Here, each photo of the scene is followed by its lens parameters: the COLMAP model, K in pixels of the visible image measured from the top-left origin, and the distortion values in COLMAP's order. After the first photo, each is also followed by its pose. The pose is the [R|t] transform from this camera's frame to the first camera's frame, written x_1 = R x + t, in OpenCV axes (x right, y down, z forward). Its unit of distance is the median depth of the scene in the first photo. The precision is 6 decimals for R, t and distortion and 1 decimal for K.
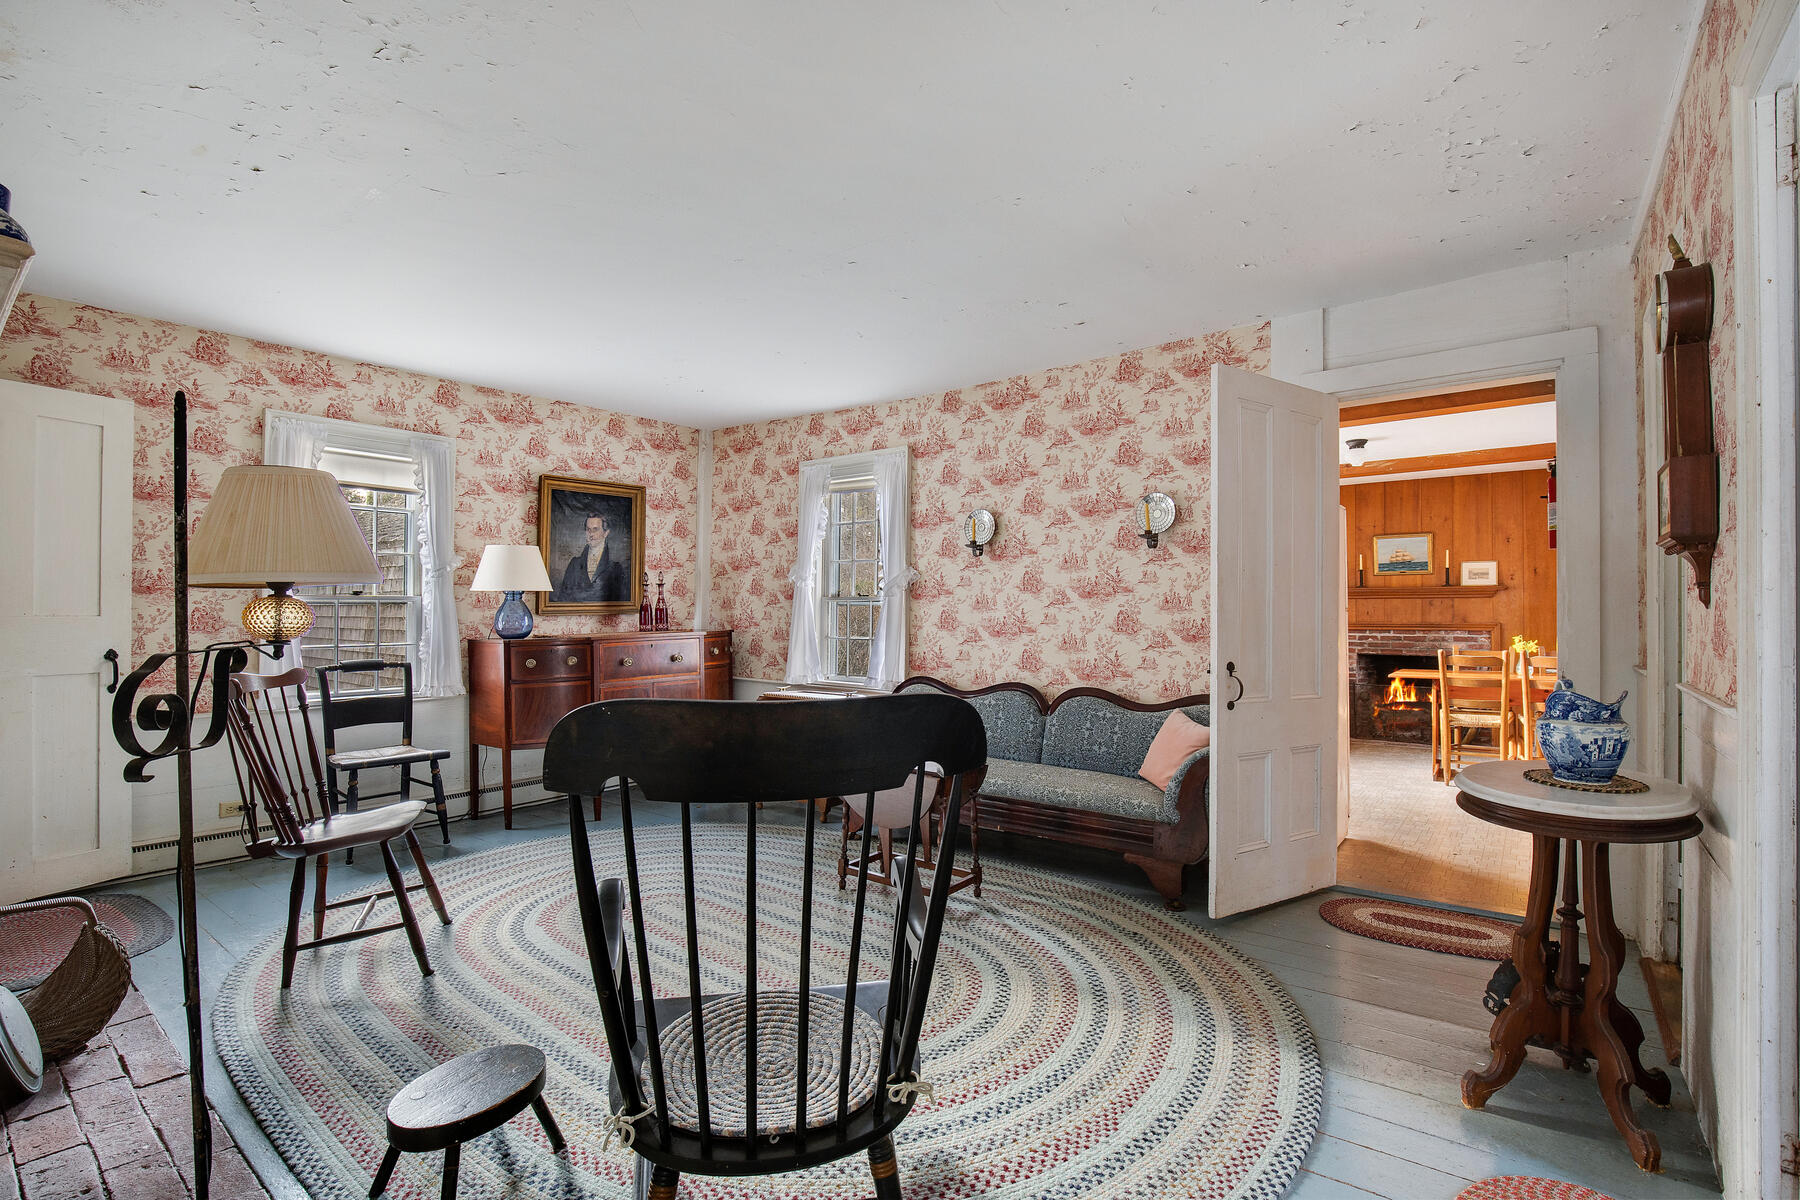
lens RADIAL K [[884.5, 0, 898.7], [0, 884.5, 607.0], [0, 0, 1]] dist [0.014839, 0.000079]
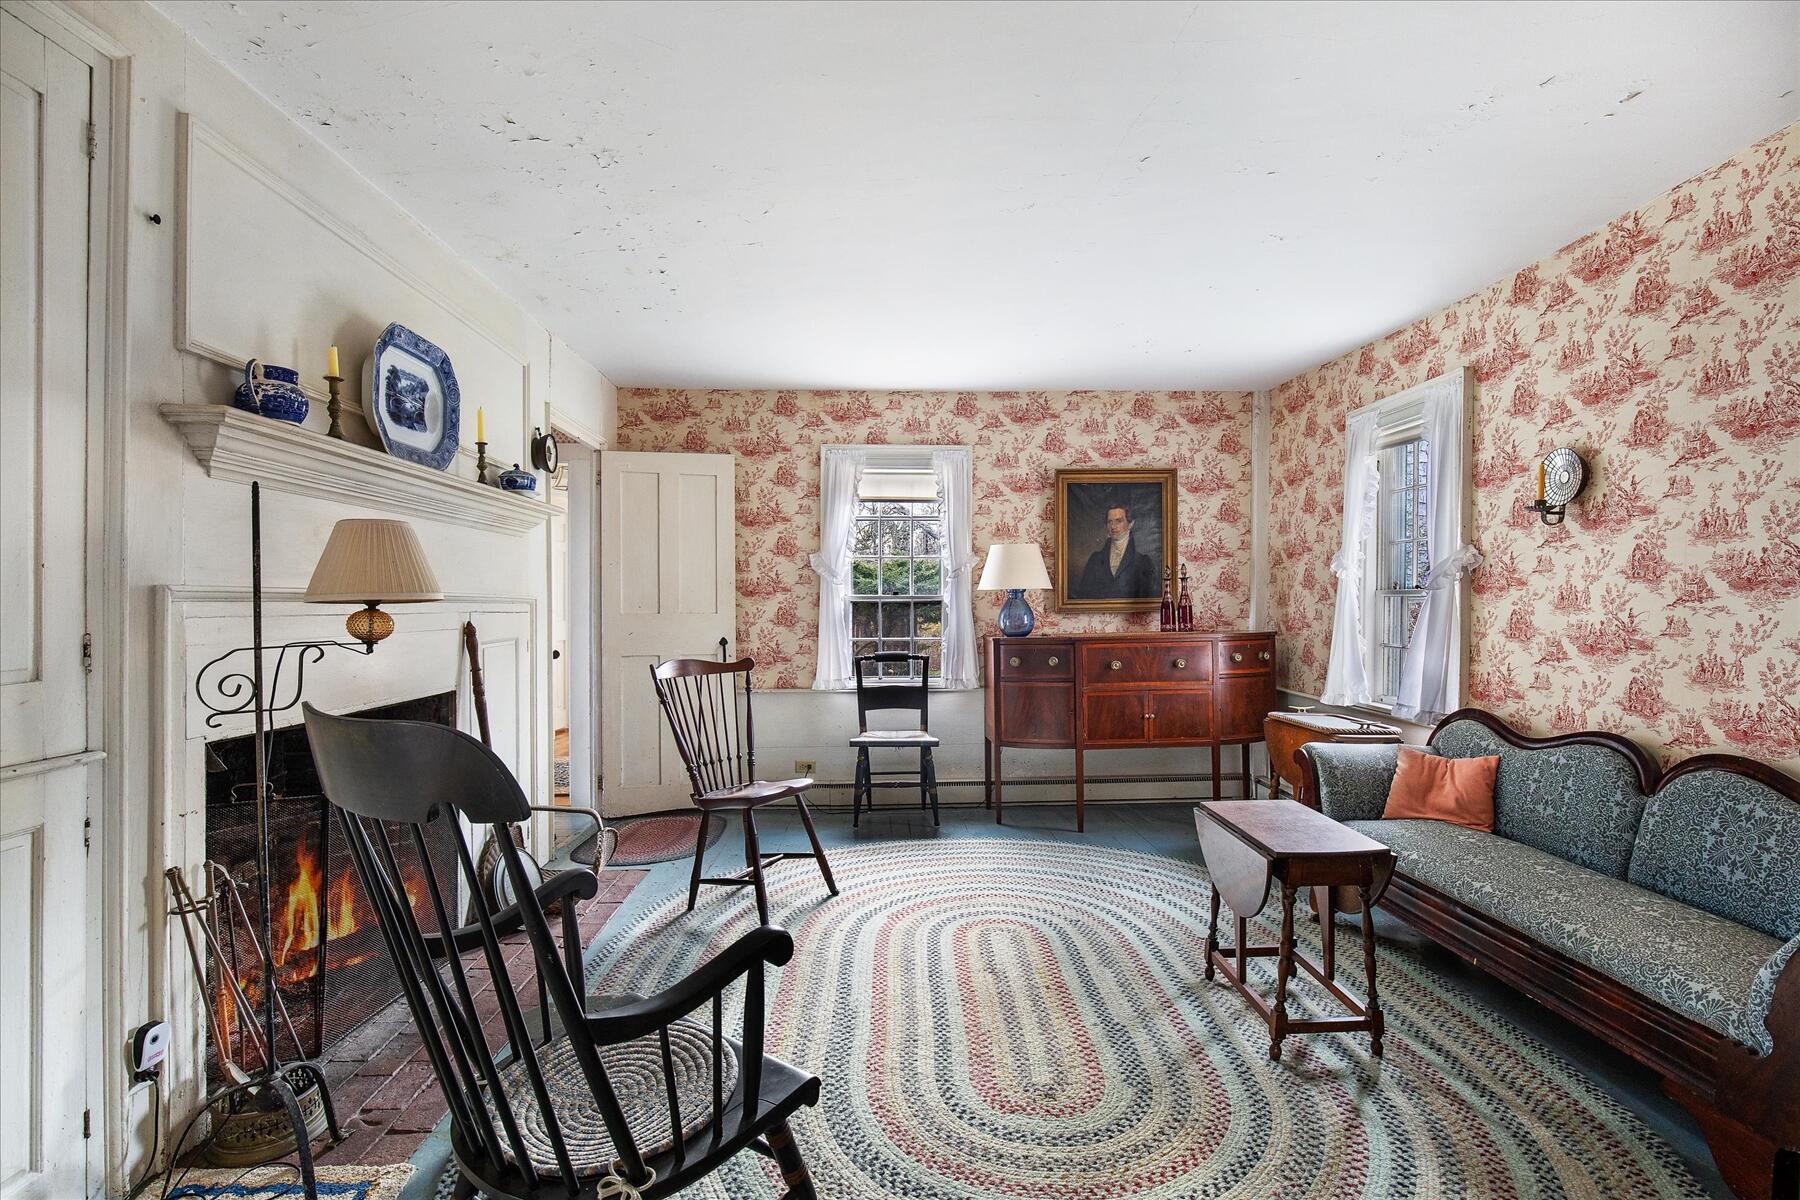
lens RADIAL K [[929.6, 0, 900.0], [0, 929.6, 600.0], [0, 0, 1]] dist [0.015994, -0.000379]
pose [[0.647552, -0.004008, -0.762011, 0.283535], [0.006033, 0.999982, -0.000133, -0.006254], [0.761997, -0.004511, 0.647565, 0.211842]]
